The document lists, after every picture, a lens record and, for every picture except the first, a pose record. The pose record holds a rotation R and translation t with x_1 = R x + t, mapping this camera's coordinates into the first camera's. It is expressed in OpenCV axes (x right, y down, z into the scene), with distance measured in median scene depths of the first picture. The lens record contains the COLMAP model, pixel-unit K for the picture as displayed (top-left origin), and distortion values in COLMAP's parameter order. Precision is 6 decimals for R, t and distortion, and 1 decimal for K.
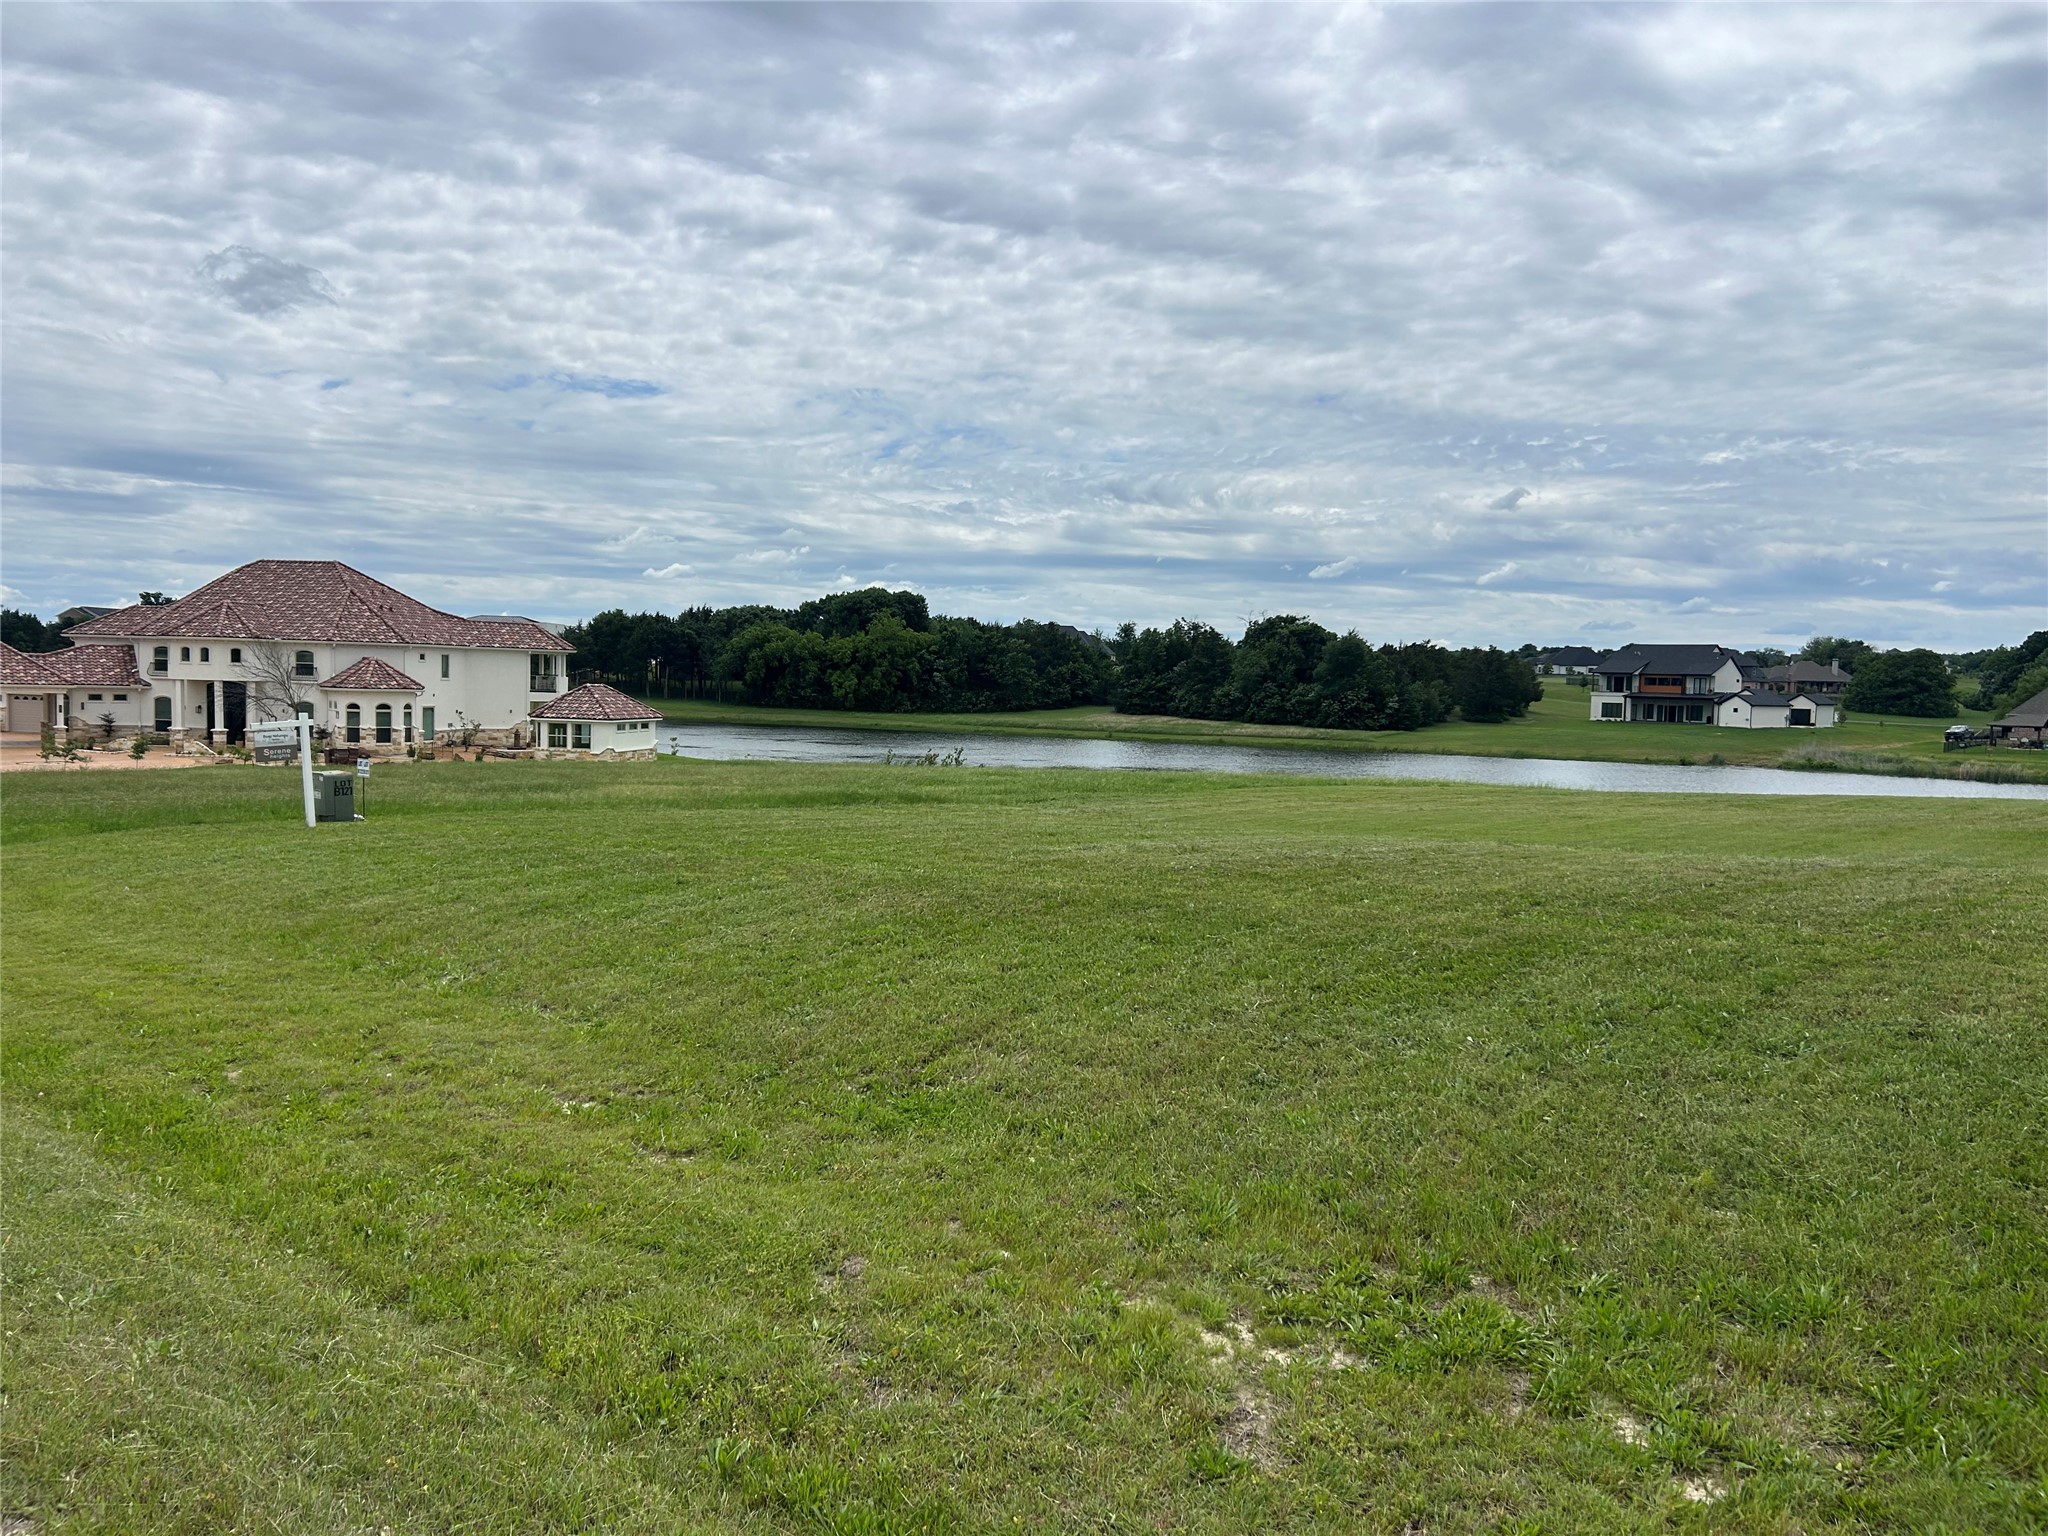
lens RADIAL K [[1567.6, 0, 1024.4], [0, 1567.6, 776.9], [0, 0, 1]] dist [0.004971, -0.001738]
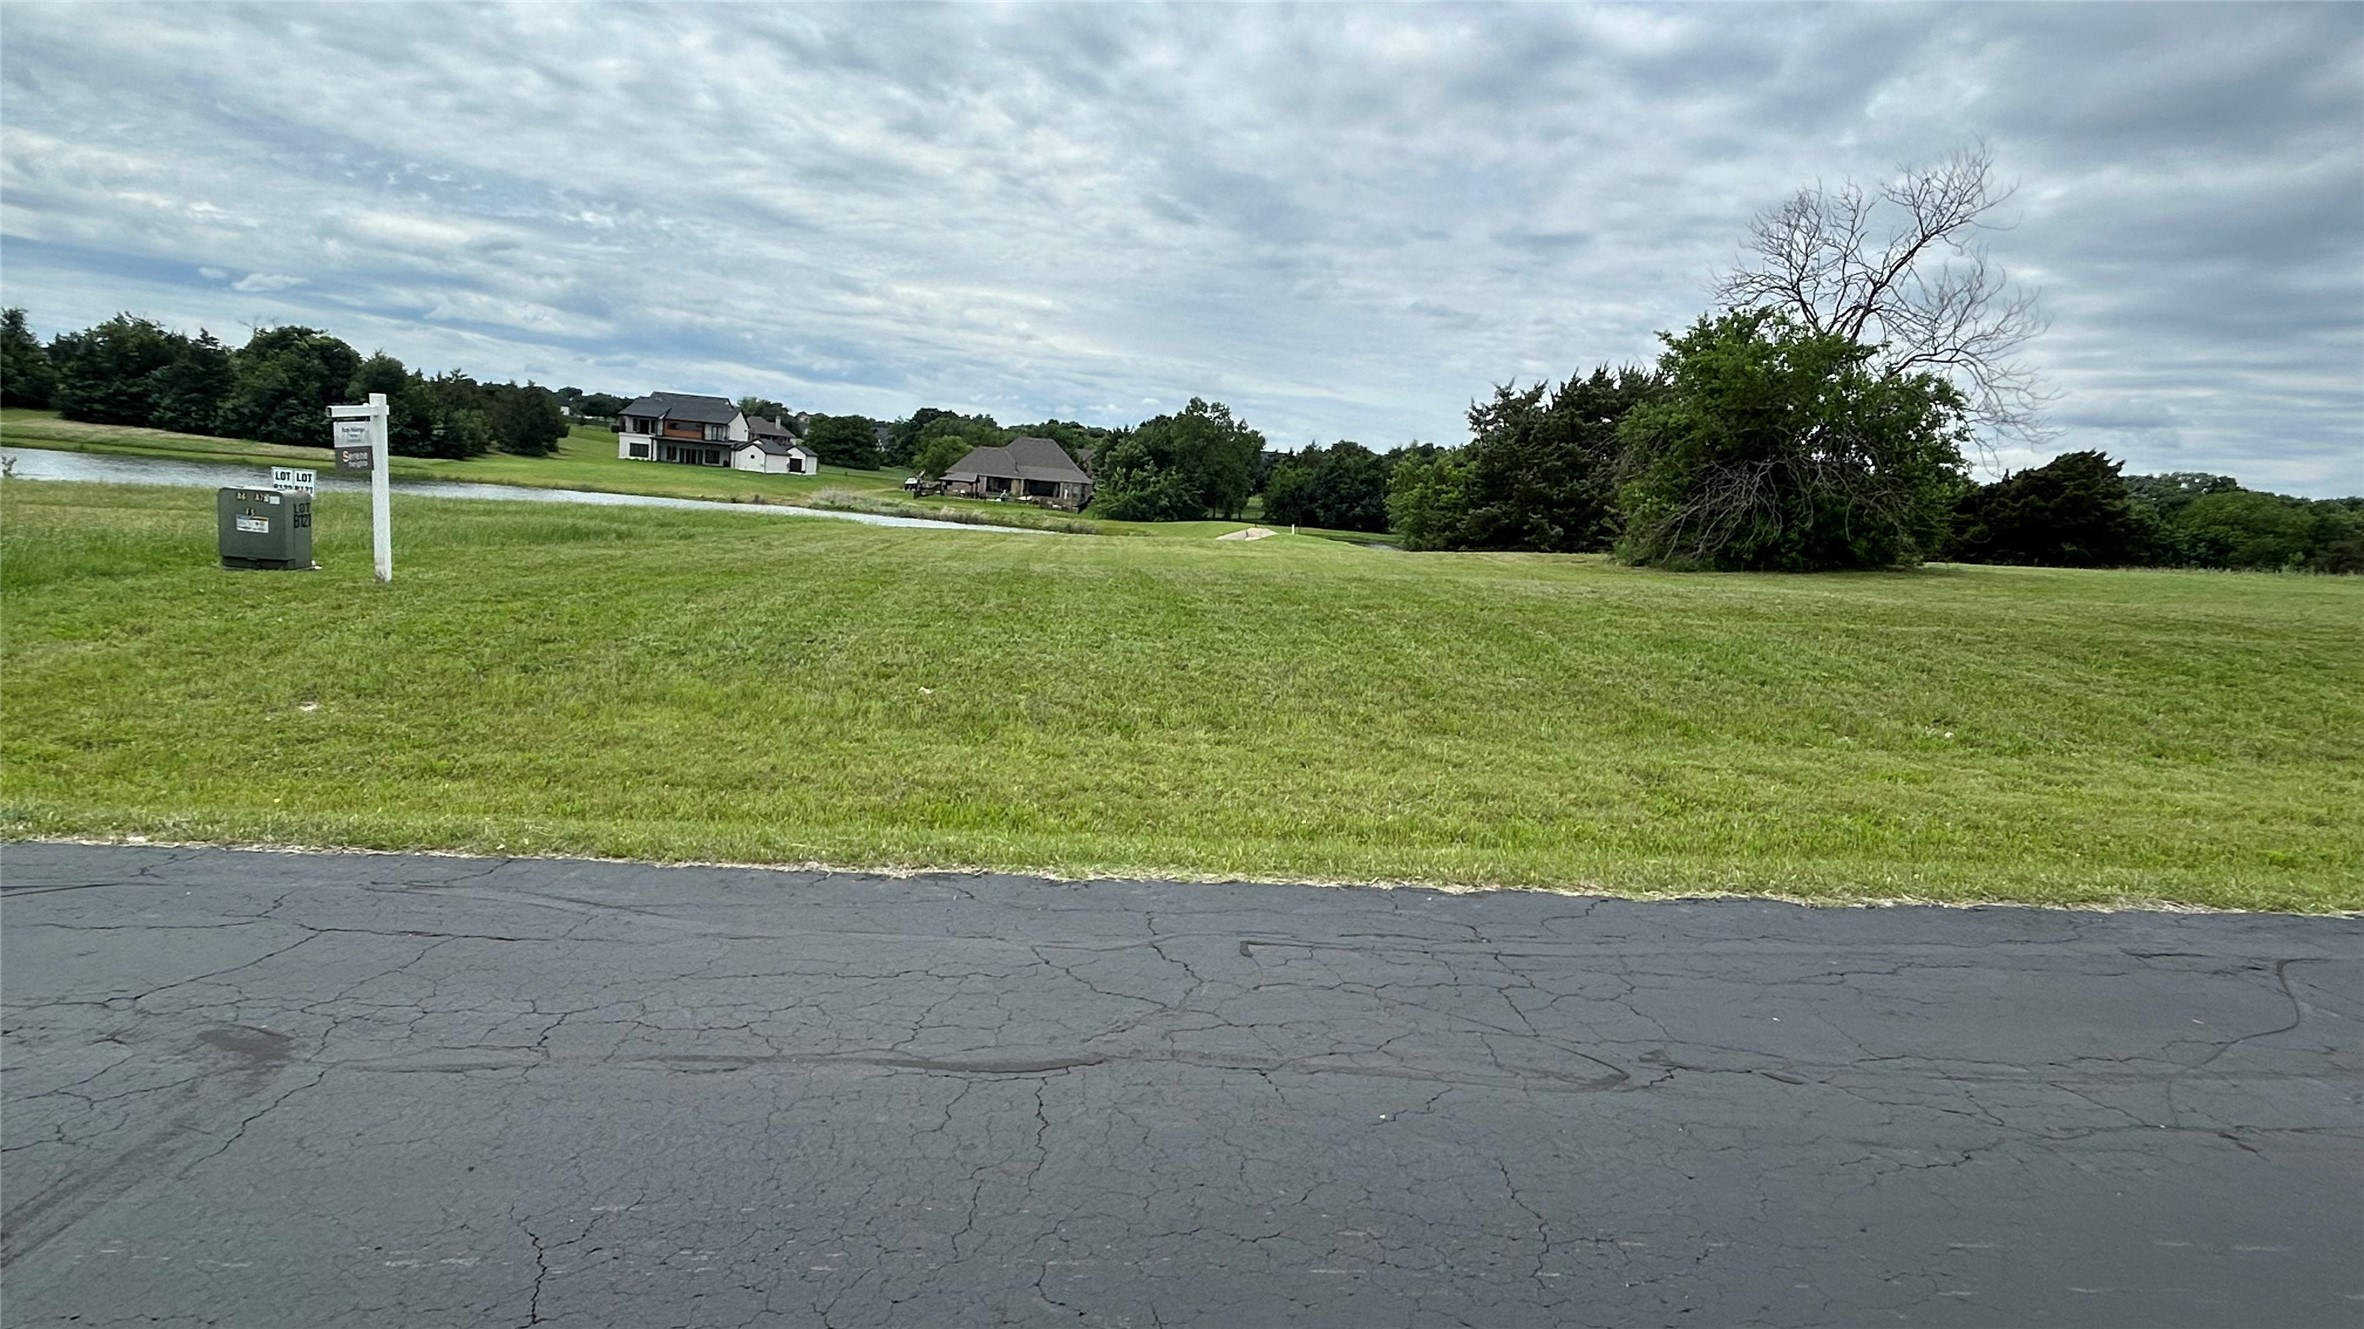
lens RADIAL K [[1371.1, 0, 1196.0], [0, 1371.1, 663.9], [0, 0, 1]] dist [-0.005125, 0.000016]
pose [[0.680822, -0.055608, 0.730335, -0.066746], [-0.026498, 0.994591, 0.100430, 0.000096], [-0.731970, -0.087727, 0.675666, 0.041642]]
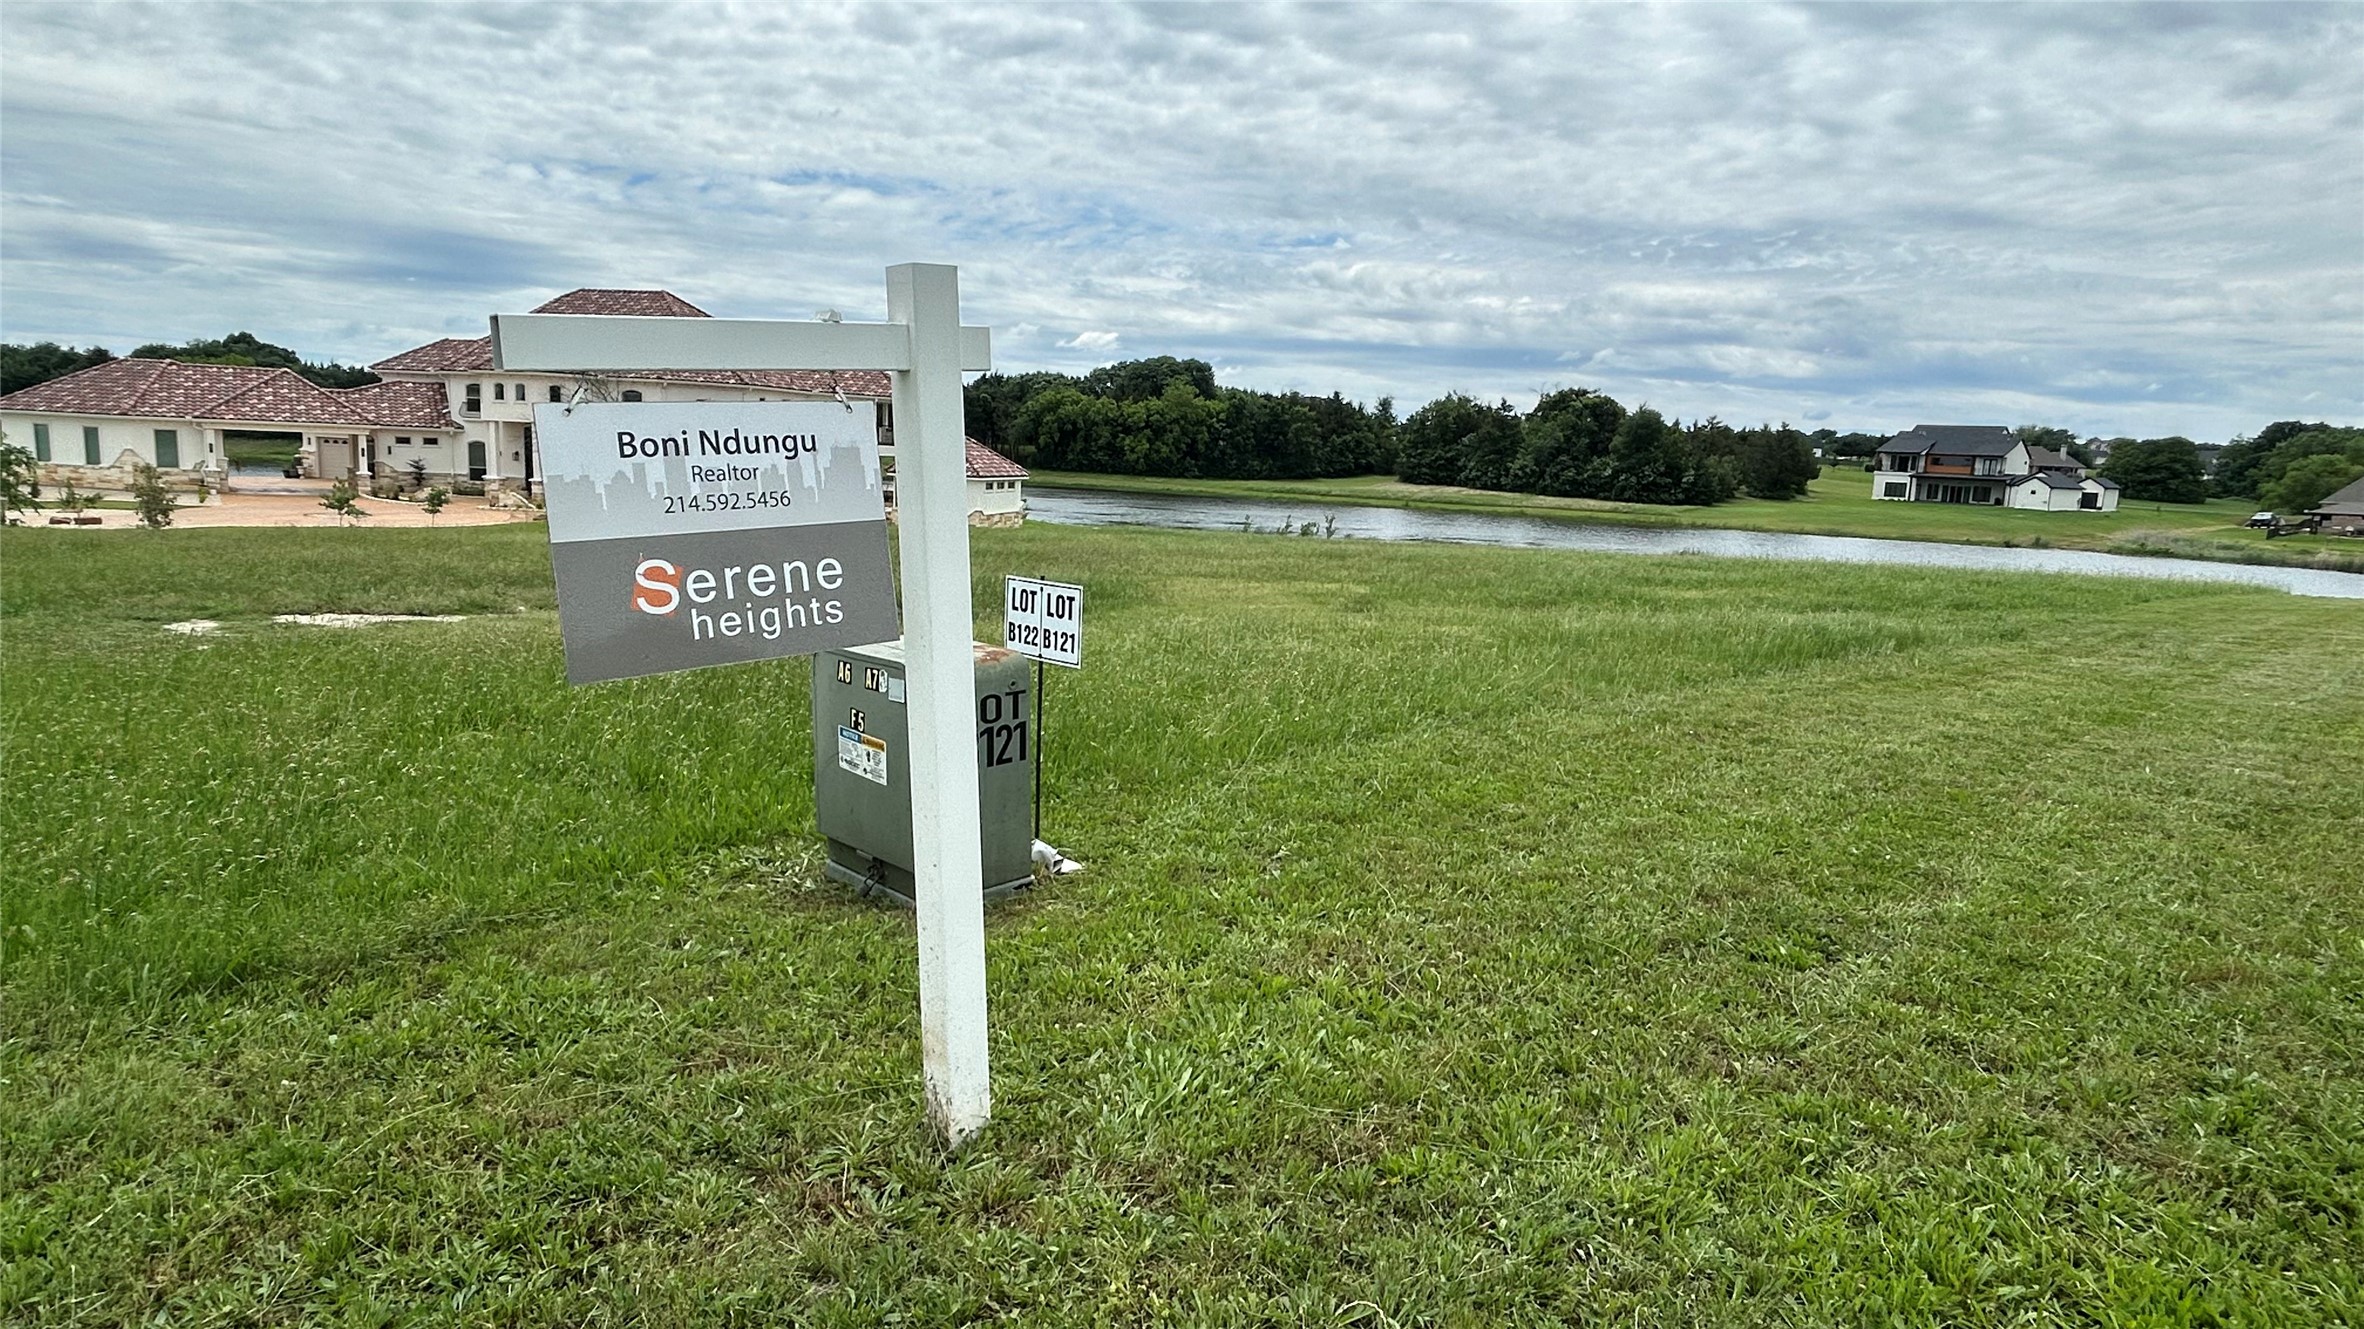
lens RADIAL K [[1350.5, 0, 1178.0], [0, 1350.5, 666.4], [0, 0, 1]] dist [-0.011963, 0.006921]
pose [[0.998946, 0.025087, -0.038443, -0.047248], [-0.021298, 0.995154, 0.095994, -0.002394], [0.040665, -0.095074, 0.994639, 0.096612]]
